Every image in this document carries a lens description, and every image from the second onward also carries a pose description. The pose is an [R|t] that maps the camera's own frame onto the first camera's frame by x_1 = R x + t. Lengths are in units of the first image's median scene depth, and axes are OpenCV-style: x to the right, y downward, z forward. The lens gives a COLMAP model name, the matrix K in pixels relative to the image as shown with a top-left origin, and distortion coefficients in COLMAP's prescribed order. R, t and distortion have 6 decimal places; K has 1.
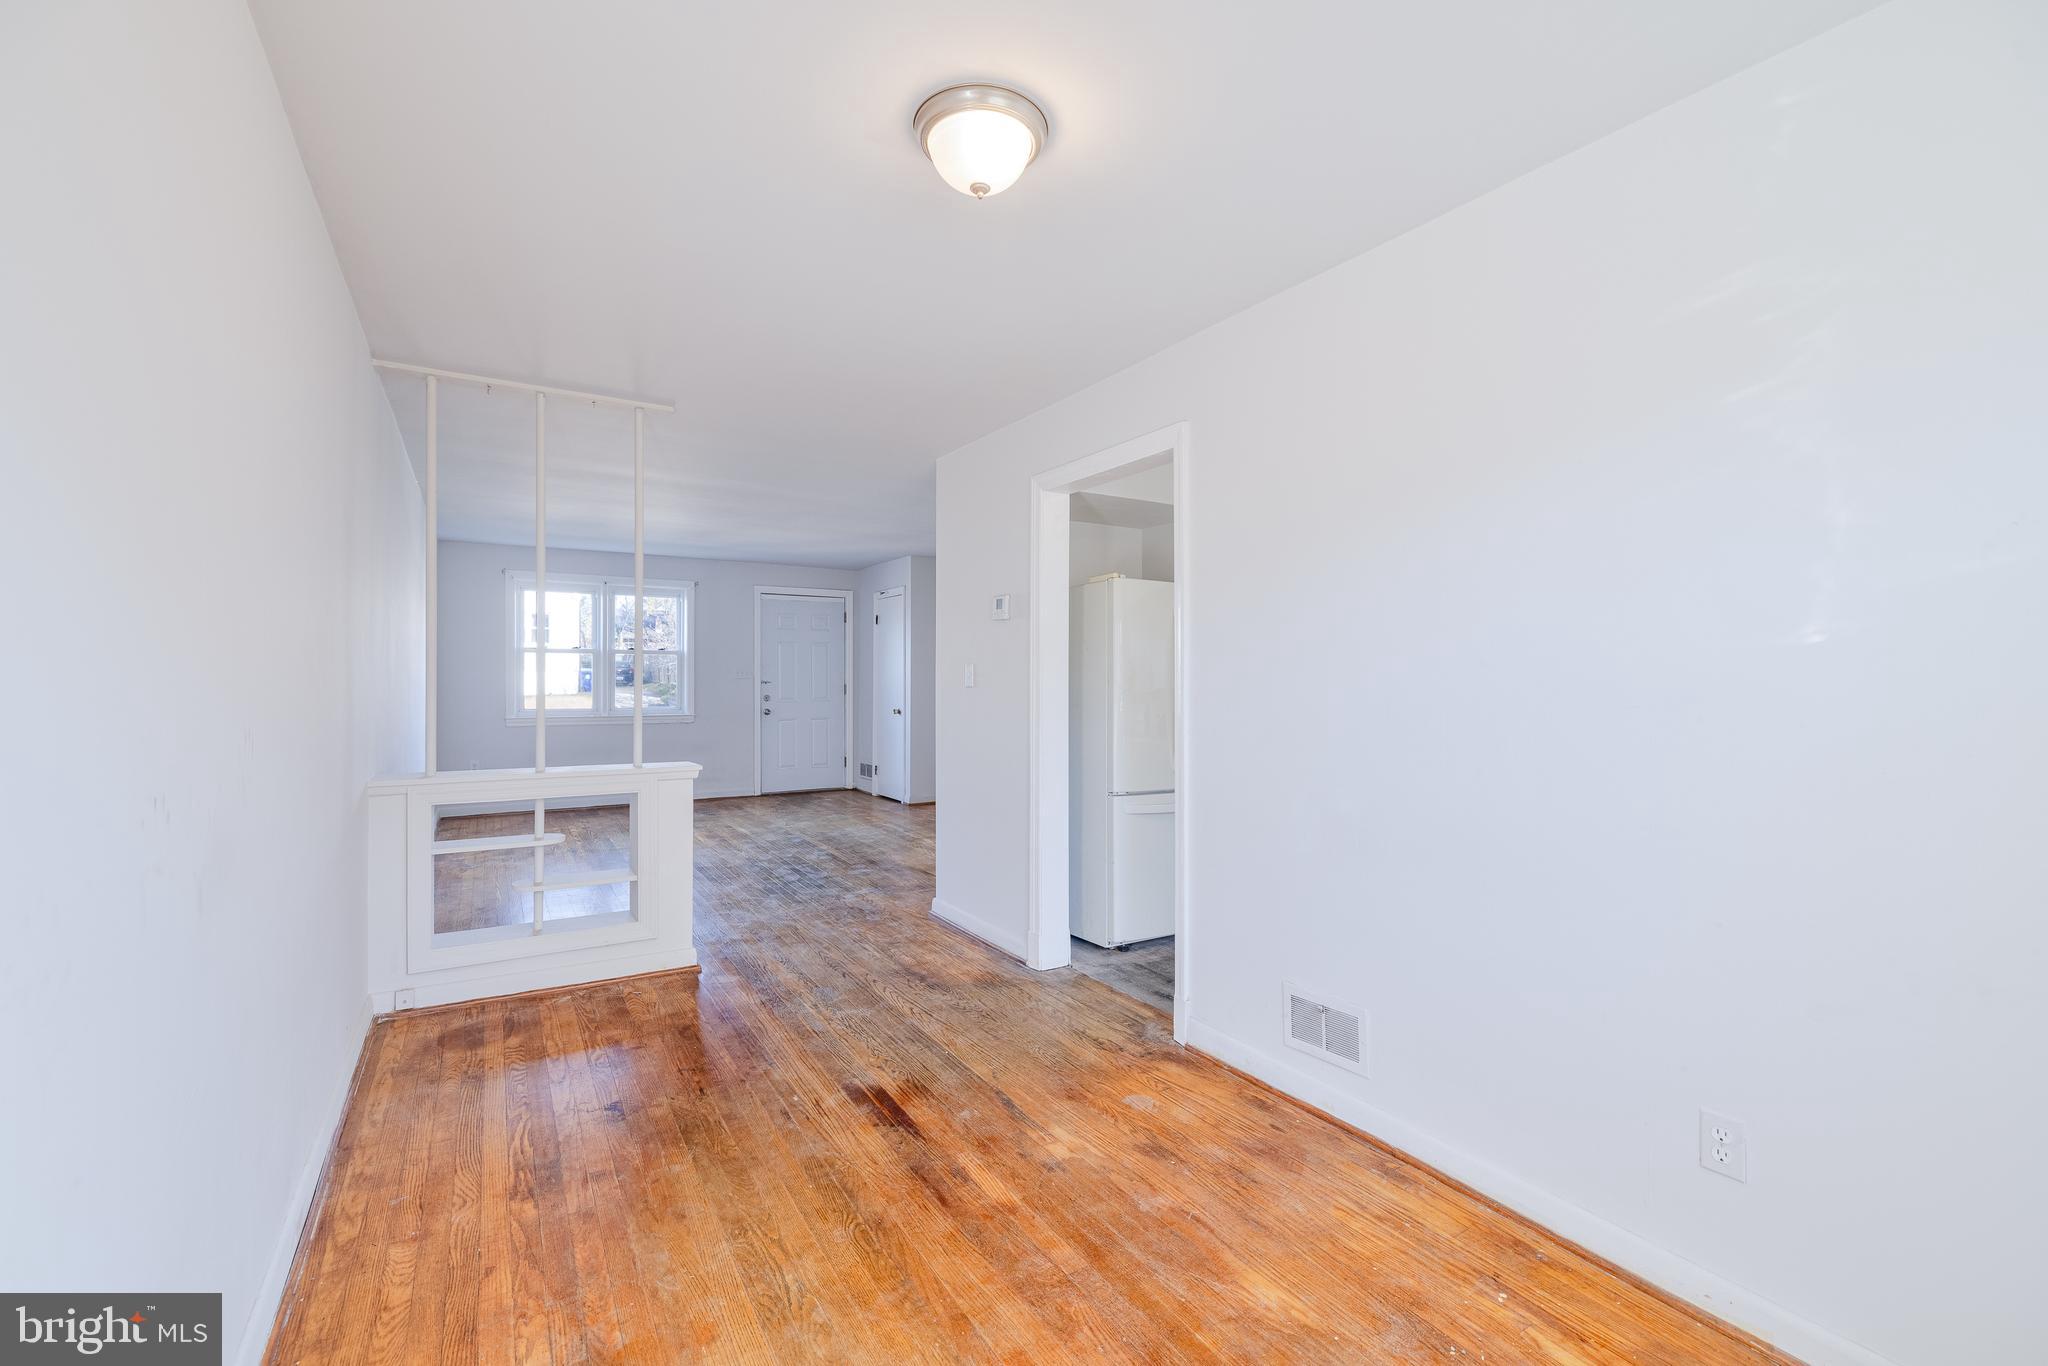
lens RADIAL K [[858.0, 0, 1018.7], [0, 858.0, 679.0], [0, 0, 1]] dist [0.002186, 0.000536]
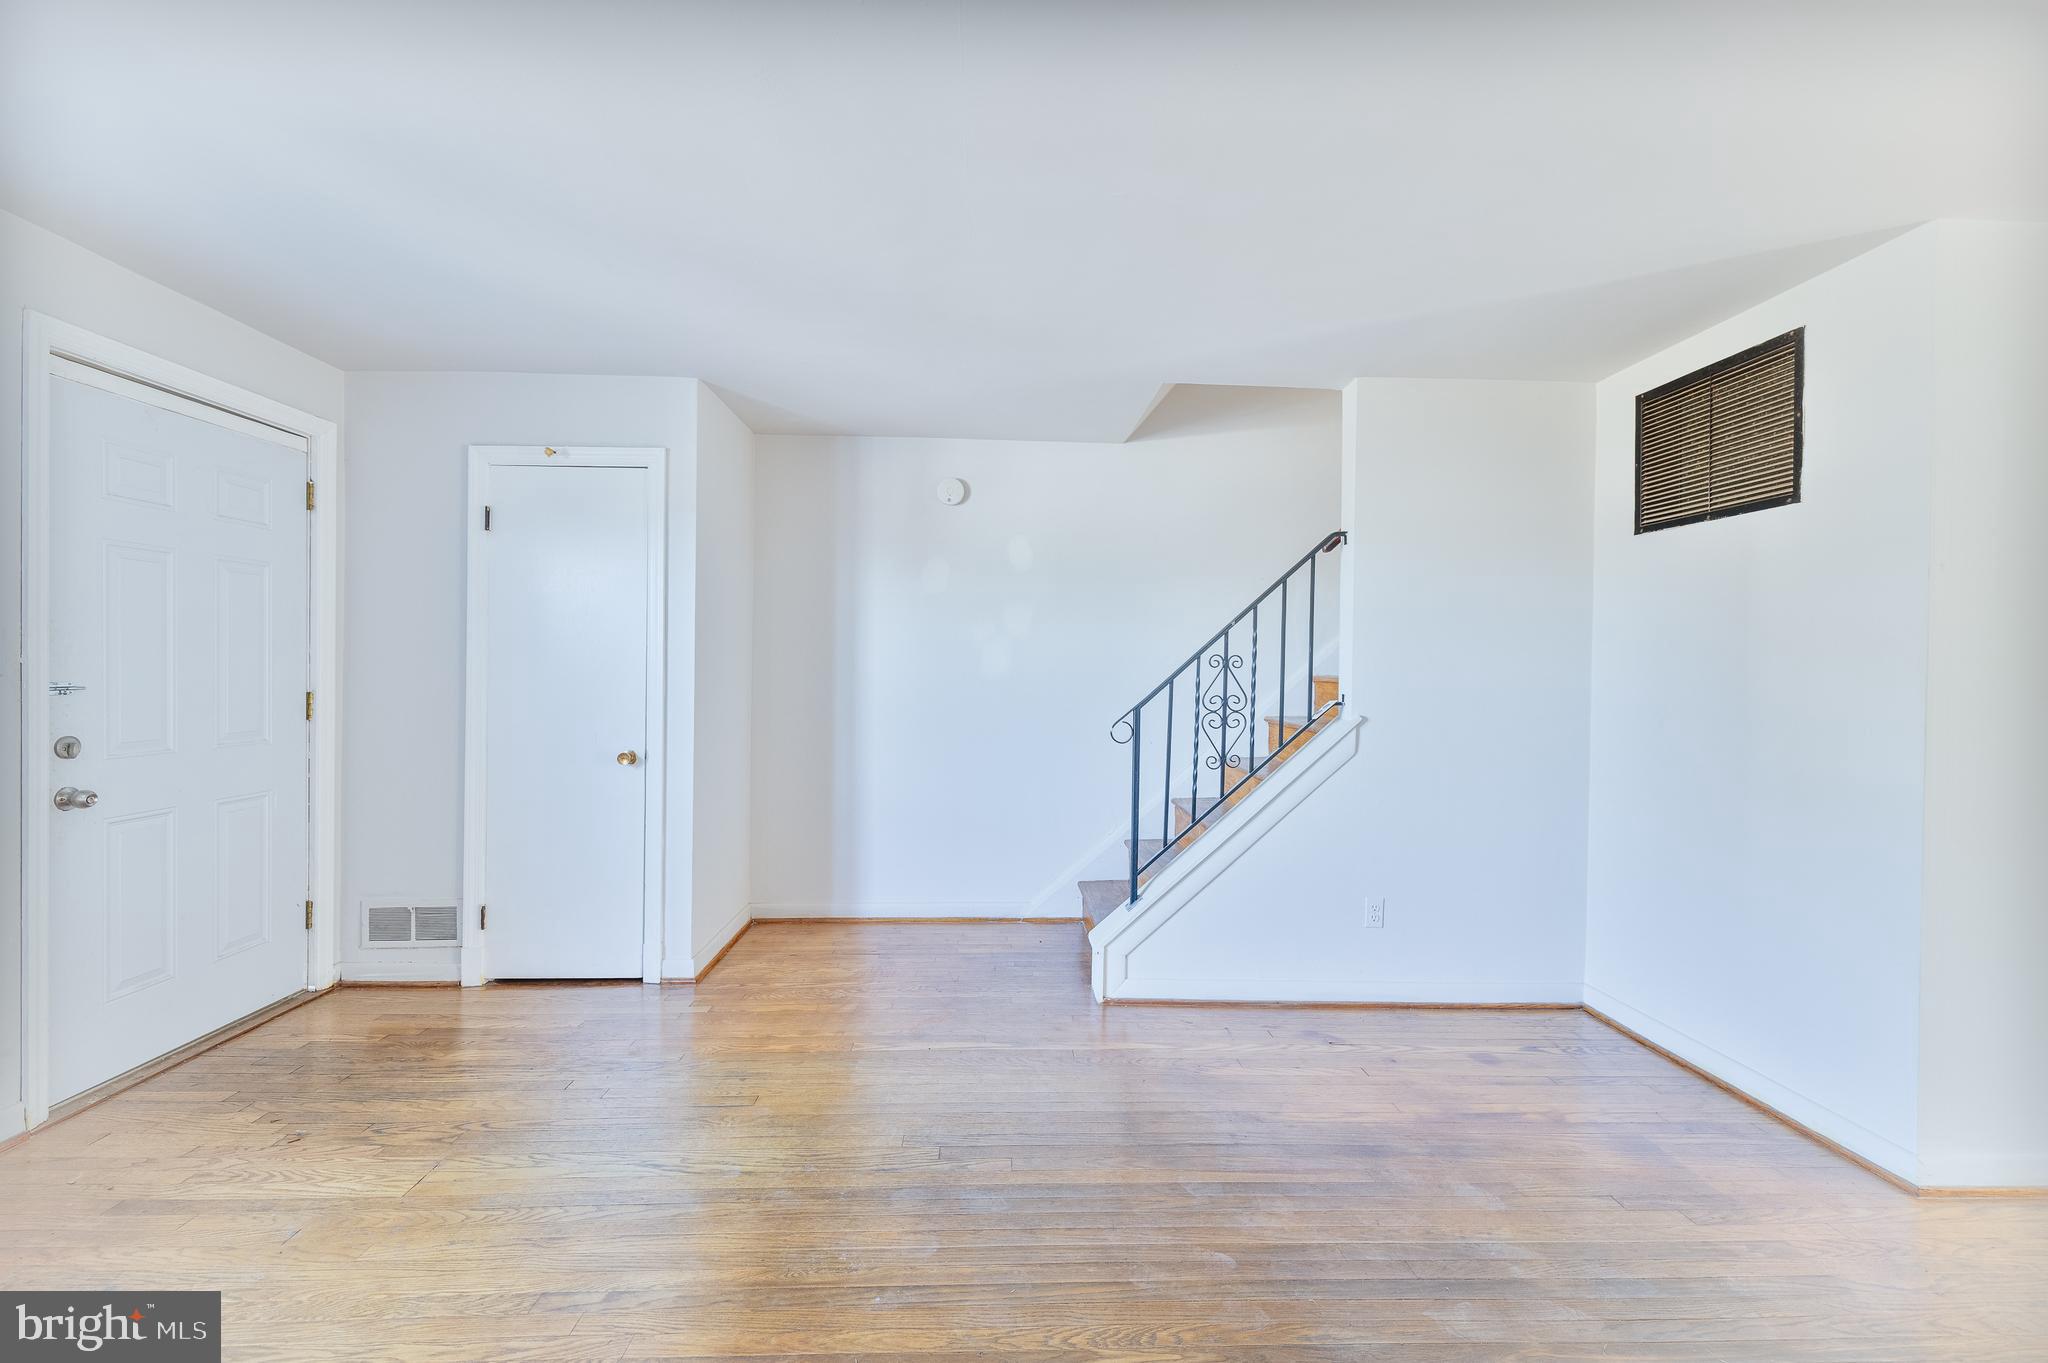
lens RADIAL K [[867.8, 0, 1029.1], [0, 867.8, 680.3], [0, 0, 1]] dist [0.001726, 0.000294]
pose [[0.489121, -0.004553, 0.872204, -0.381744], [-0.008734, 0.999911, 0.010117, -0.004204], [-0.872172, -0.012567, 0.489037, 0.602080]]
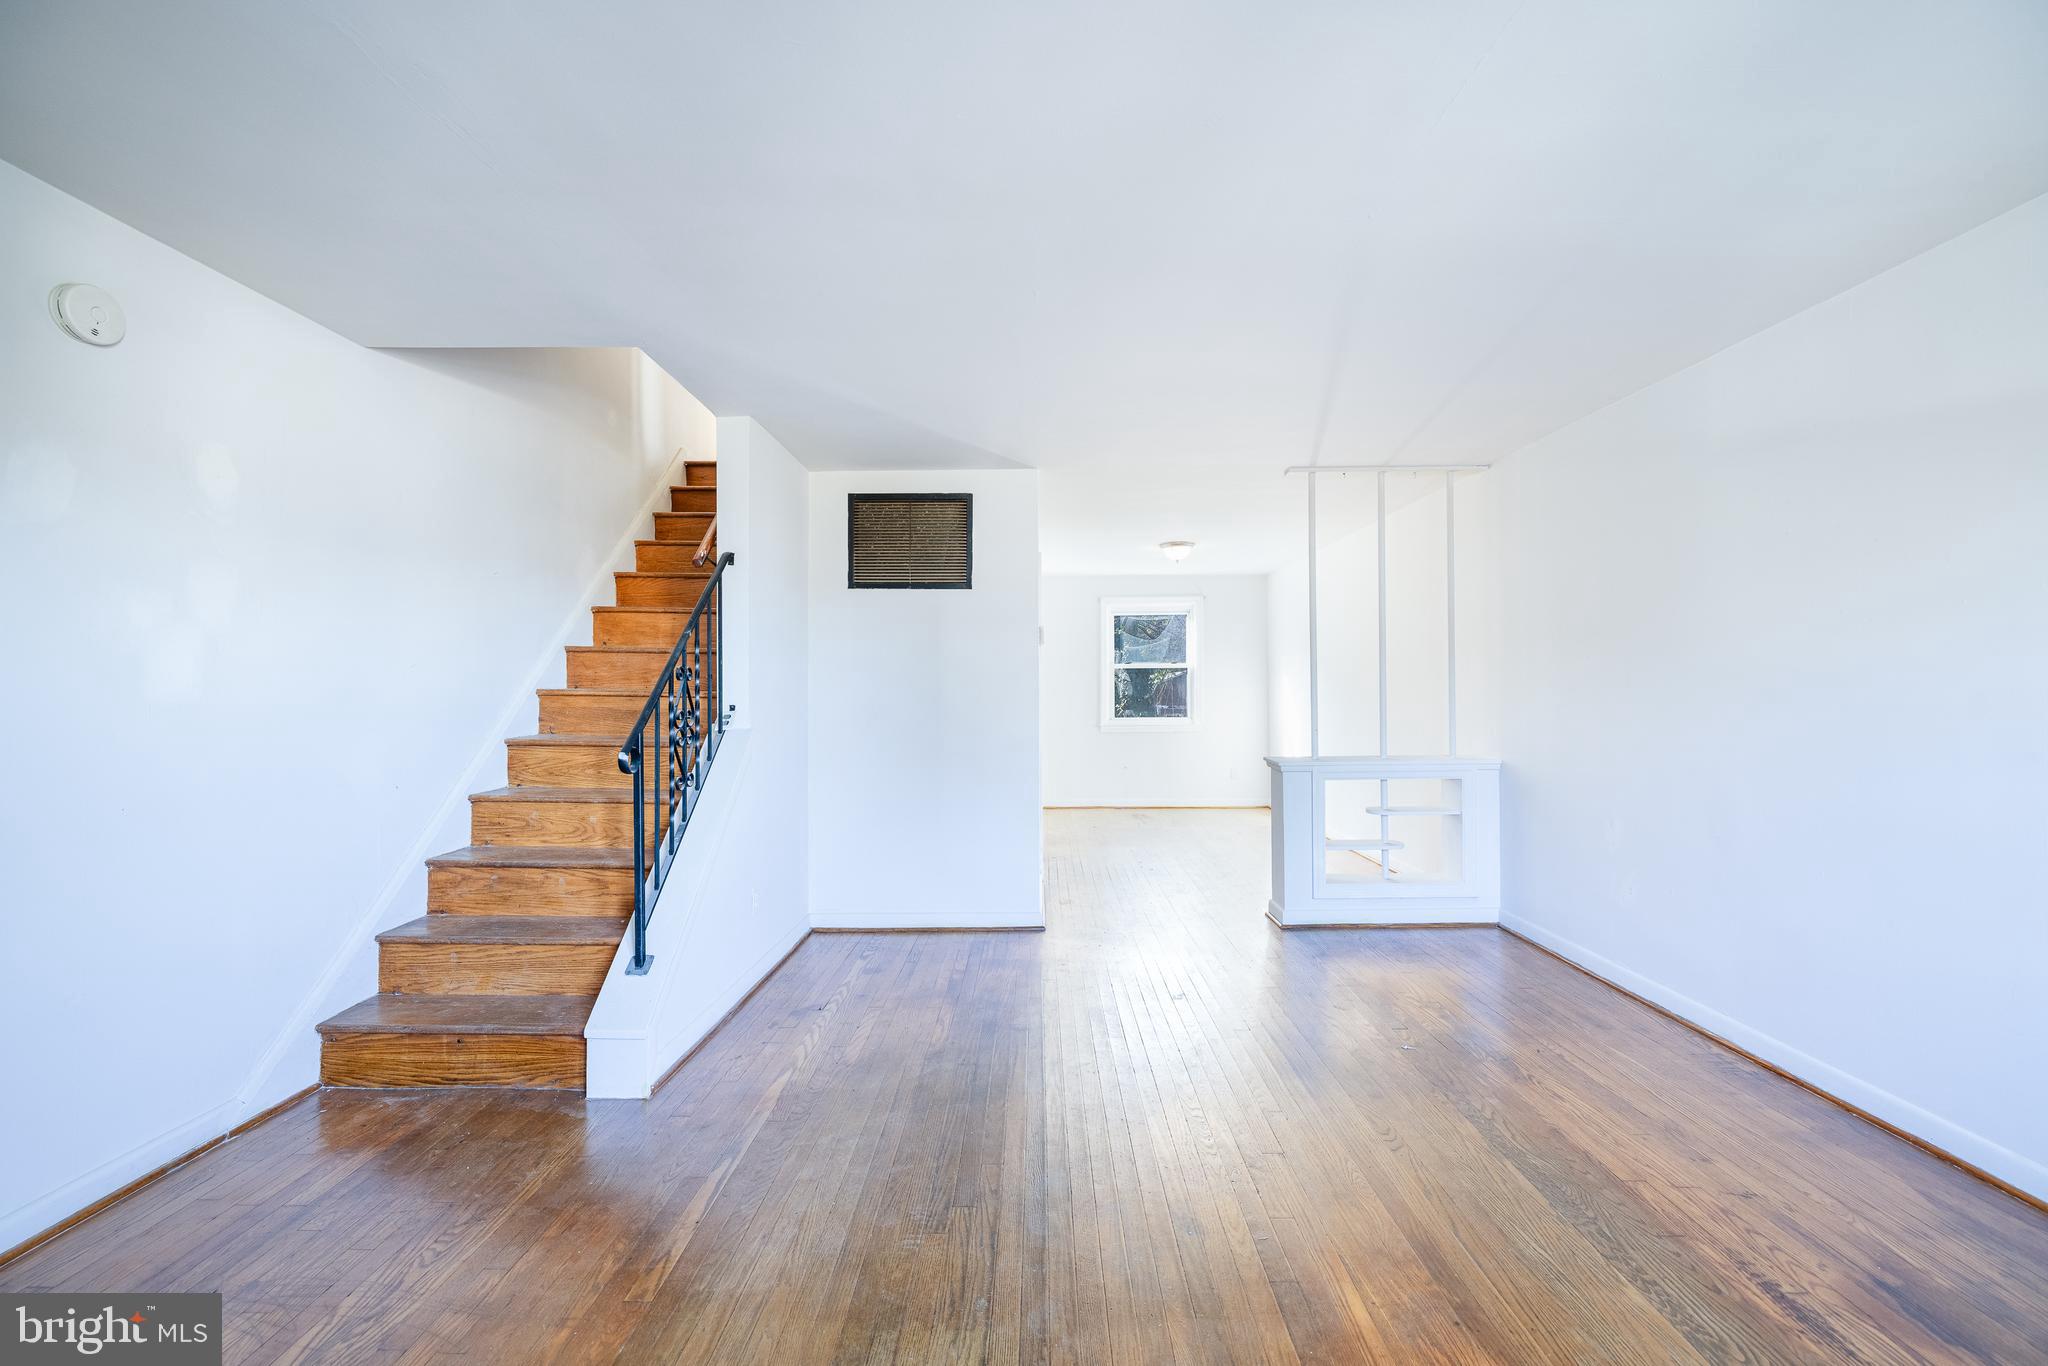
lens RADIAL K [[858.0, 0, 1018.7], [0, 858.0, 679.0], [0, 0, 1]] dist [0.002186, 0.000536]
pose [[-0.835406, 0.009430, 0.549552, -0.314930], [0.006310, 0.999951, -0.007566, -0.003801], [-0.549597, -0.002853, -0.835425, 0.931463]]
